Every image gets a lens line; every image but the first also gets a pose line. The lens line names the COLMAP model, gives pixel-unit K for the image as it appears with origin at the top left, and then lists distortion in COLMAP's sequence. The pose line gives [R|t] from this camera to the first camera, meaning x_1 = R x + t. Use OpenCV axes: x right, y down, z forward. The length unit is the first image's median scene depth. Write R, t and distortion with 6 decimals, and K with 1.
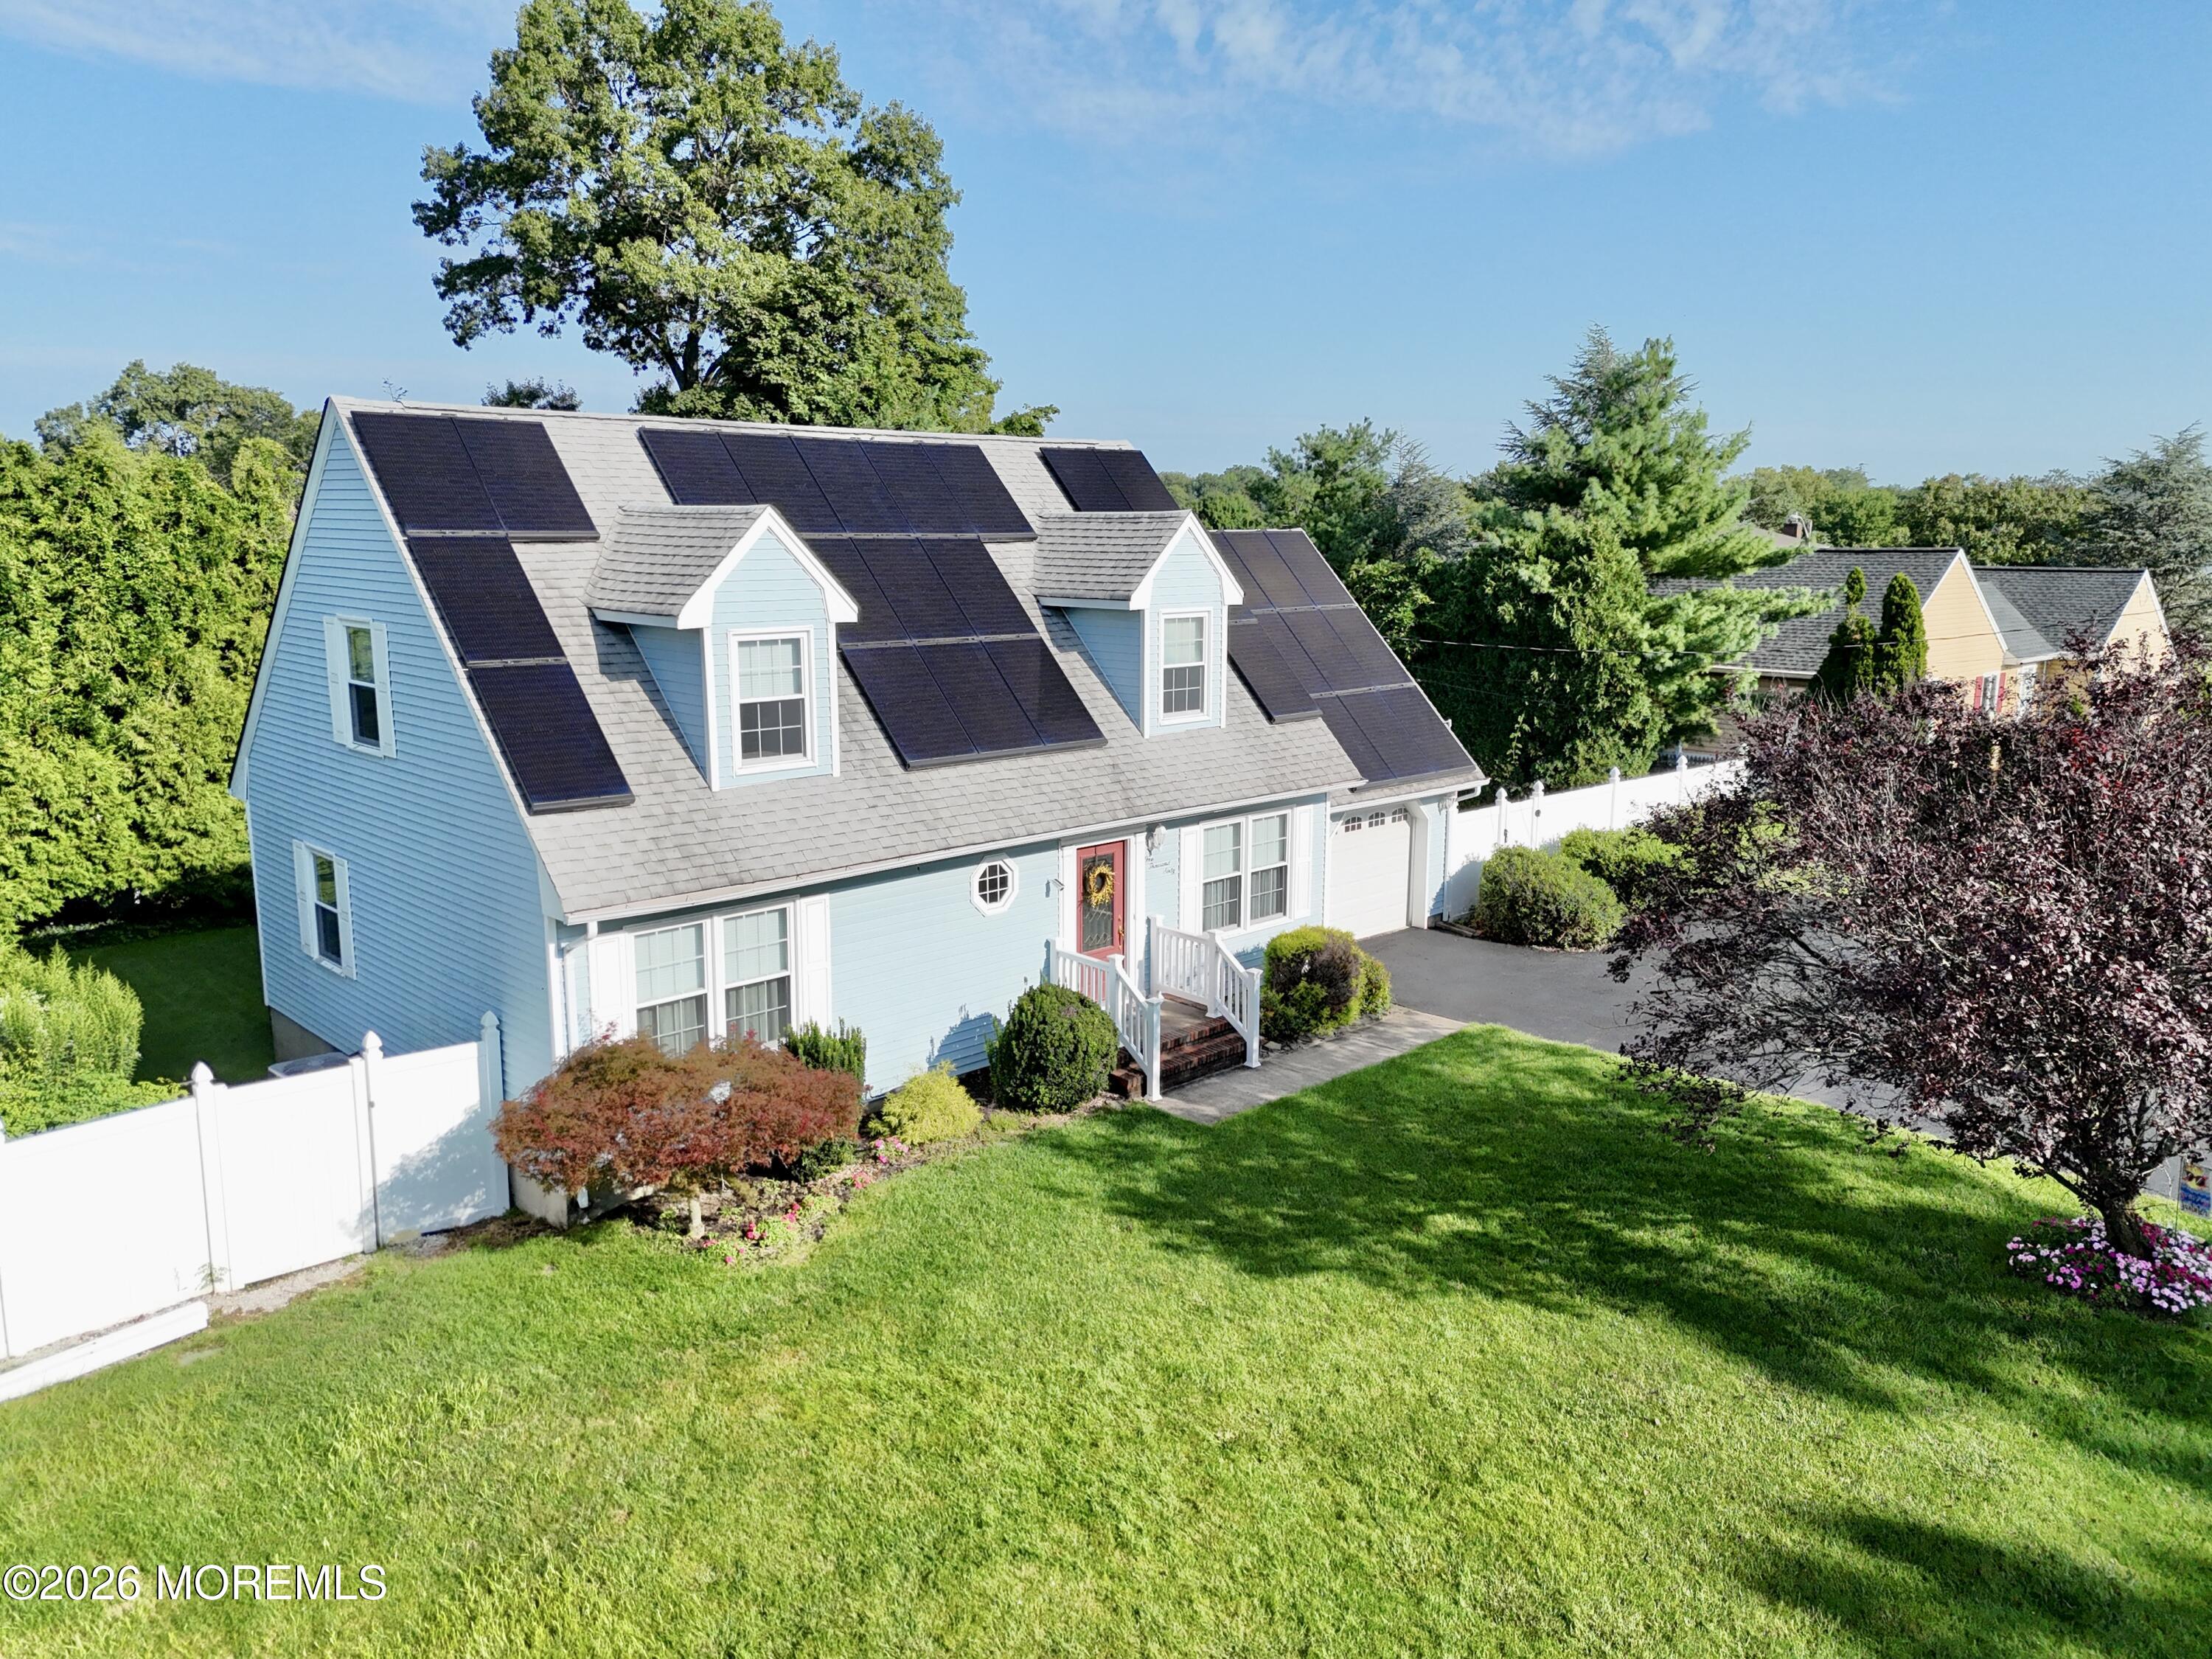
lens RADIAL K [[1625.9, 0, 1104.0], [0, 1625.9, 827.3], [0, 0, 1]] dist [0.070900, -0.062503]
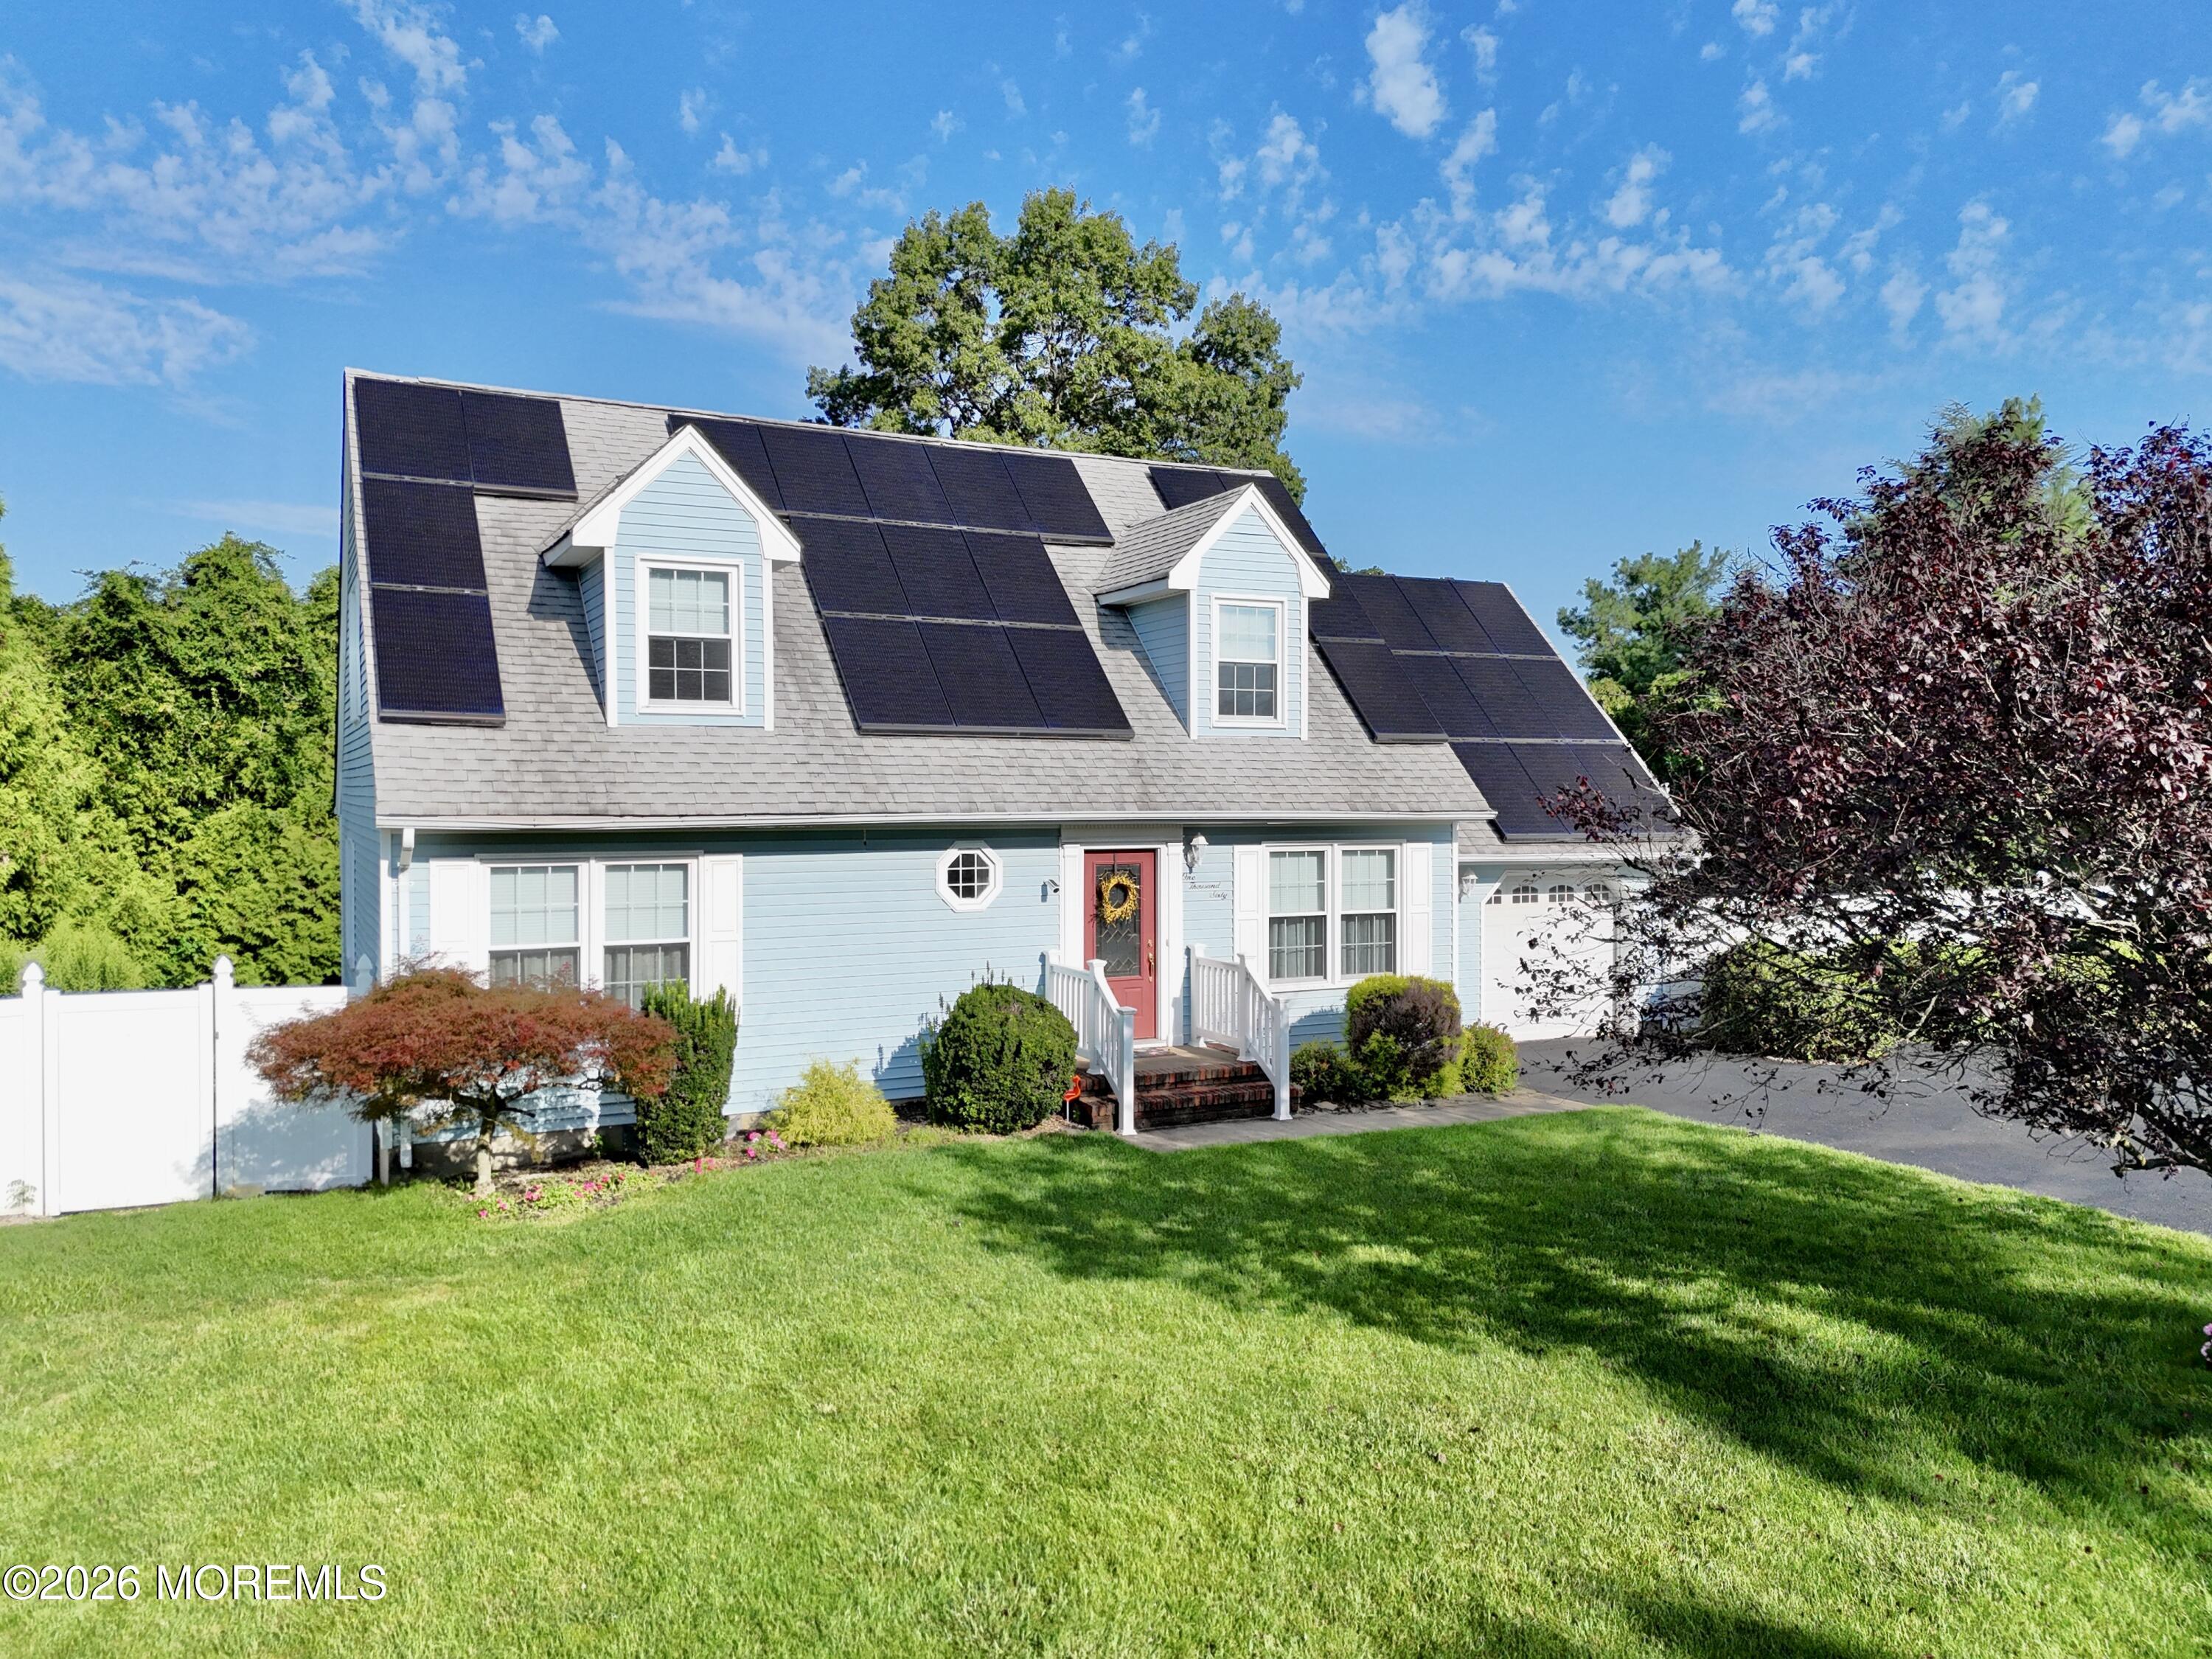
lens RADIAL K [[1625.9, 0, 1105.9], [0, 1625.9, 833.1], [0, 0, 1]] dist [0.070900, -0.062503]
pose [[0.957227, 0.003371, -0.289319, 0.240674], [-0.050488, 0.986538, -0.155545, 0.136383], [0.284900, 0.163499, 0.944511, 0.186022]]
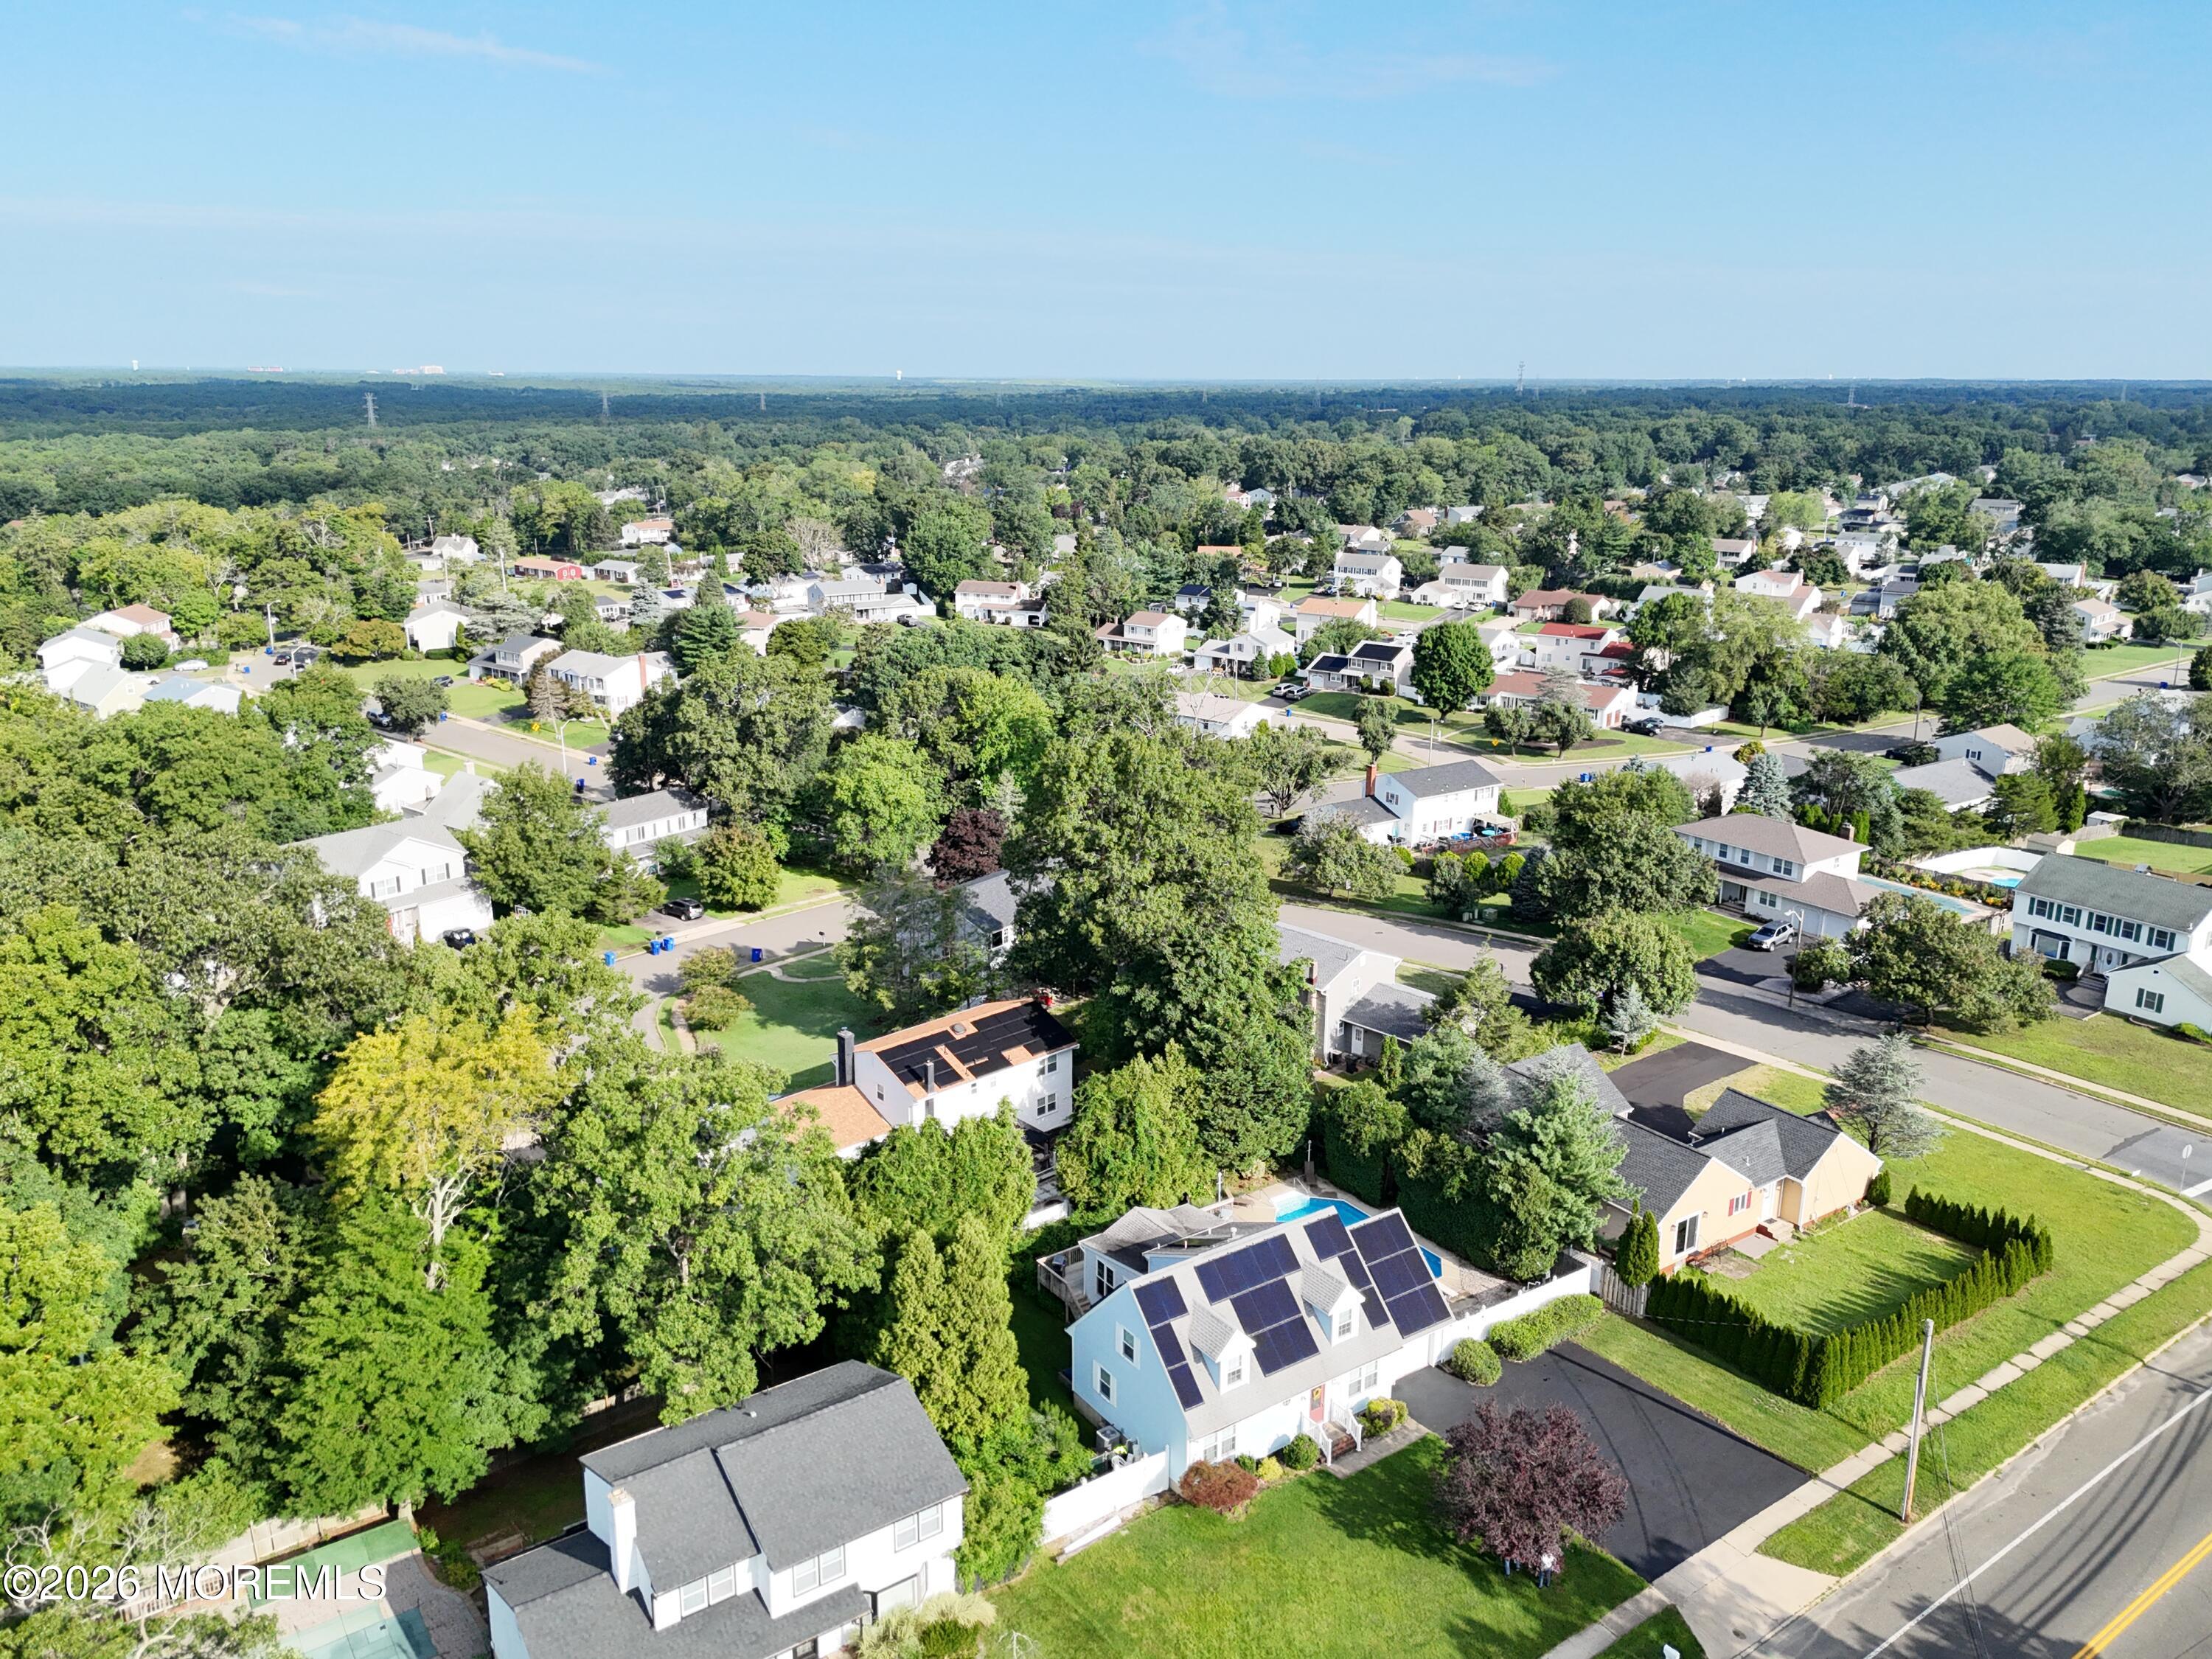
lens RADIAL K [[1625.9, 0, 1111.3], [0, 1625.9, 824.7], [0, 0, 1]] dist [0.070900, -0.062503]
pose [[0.988588, 0.038107, -0.145746, 0.026355], [-0.027304, 0.996778, 0.075416, -1.447696], [0.148151, -0.070576, 0.986443, -2.472664]]
